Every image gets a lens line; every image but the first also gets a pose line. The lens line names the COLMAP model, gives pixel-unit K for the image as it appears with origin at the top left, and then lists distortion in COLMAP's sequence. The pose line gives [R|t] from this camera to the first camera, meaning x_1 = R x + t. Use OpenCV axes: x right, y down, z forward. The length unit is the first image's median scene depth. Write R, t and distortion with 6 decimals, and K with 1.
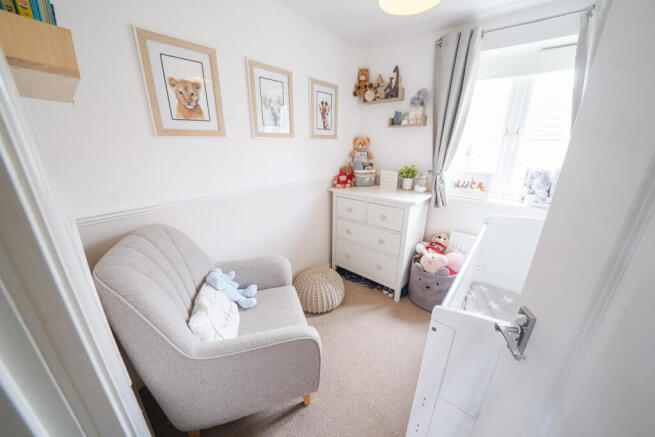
lens RADIAL K [[227.1, 0, 330.0], [0, 227.1, 220.2], [0, 0, 1]] dist [-0.025539, 0.003326]
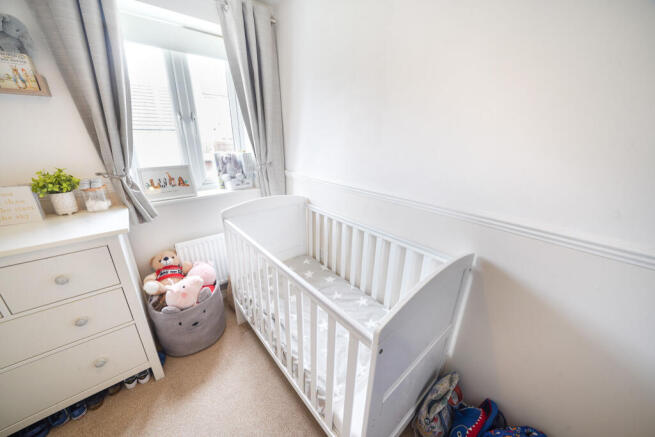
lens RADIAL K [[227.1, 0, 327.8], [0, 227.1, 219.2], [0, 0, 1]] dist [-0.025539, 0.003326]
pose [[0.164377, -0.335985, 0.927412, -0.062251], [0.300050, 0.912679, 0.277466, -0.087639], [-0.939654, 0.232661, 0.250836, 0.299990]]
